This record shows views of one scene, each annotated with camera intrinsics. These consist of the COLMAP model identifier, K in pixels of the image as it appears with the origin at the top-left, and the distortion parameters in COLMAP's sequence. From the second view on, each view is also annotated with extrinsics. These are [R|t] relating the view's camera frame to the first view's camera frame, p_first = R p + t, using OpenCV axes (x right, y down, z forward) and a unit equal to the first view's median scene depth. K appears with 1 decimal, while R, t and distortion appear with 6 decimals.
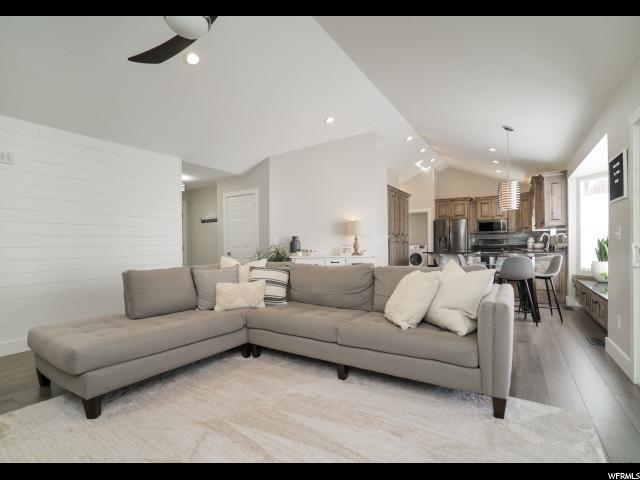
lens RADIAL K [[324.2, 0, 319.0], [0, 324.2, 243.0], [0, 0, 1]] dist [0.005287, 0.000531]
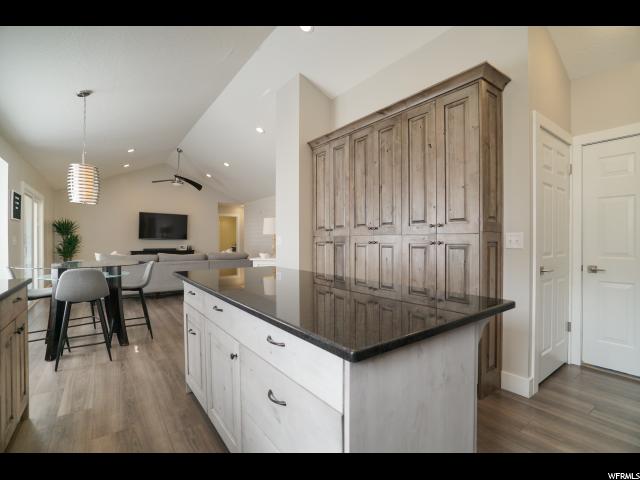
lens RADIAL K [[302.7, 0, 316.1], [0, 302.7, 240.1], [0, 0, 1]] dist [-0.031184, 0.000725]
pose [[-0.387884, 0.014501, -0.921594, 0.595580], [0.011015, 0.999878, 0.011097, -0.012186], [0.921642, -0.005847, -0.387996, 1.035827]]
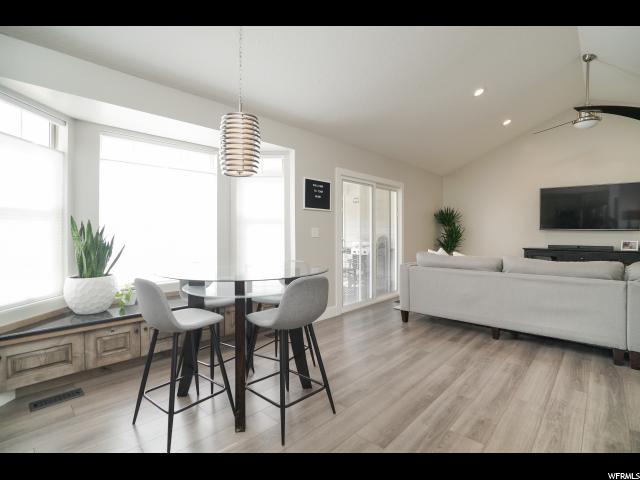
lens RADIAL K [[308.9, 0, 319.1], [0, 308.9, 239.5], [0, 0, 1]] dist [-0.058100, 0.017305]
pose [[-0.979077, 0.015566, 0.202893, 0.226841], [0.018578, 0.999744, 0.012949, -0.007446], [-0.202639, 0.016447, -0.979115, 0.835347]]
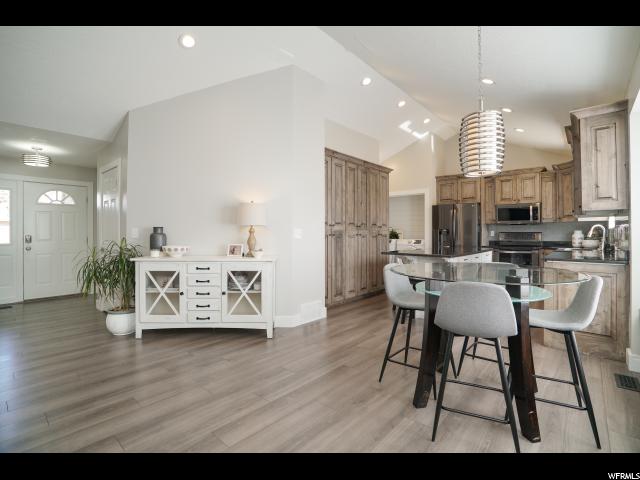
lens RADIAL K [[313.8, 0, 309.6], [0, 313.8, 230.2], [0, 0, 1]] dist [-0.029962, 0.001377]
pose [[0.981498, 0.010012, -0.191210, 0.253693], [-0.010890, 0.999934, -0.003538, -0.010314], [0.191162, 0.005555, 0.981543, 0.305418]]
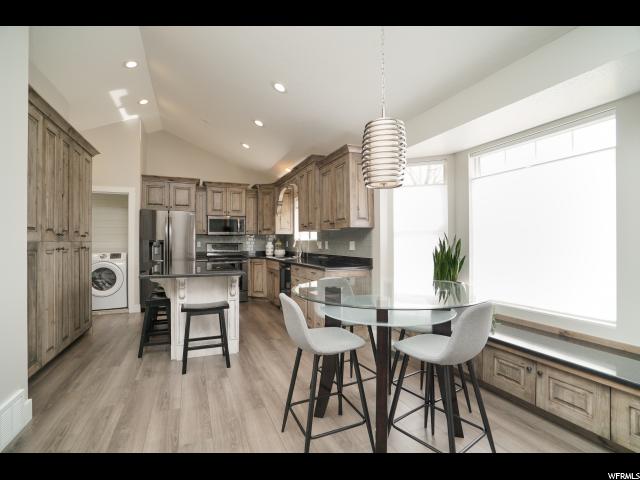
lens RADIAL K [[308.9, 0, 319.1], [0, 308.9, 239.5], [0, 0, 1]] dist [-0.058100, 0.017305]
pose [[0.583903, 0.018163, 0.811620, 0.119720], [-0.010077, 0.999835, -0.015126, -0.013505], [-0.811761, 0.000653, 0.583989, 0.493173]]
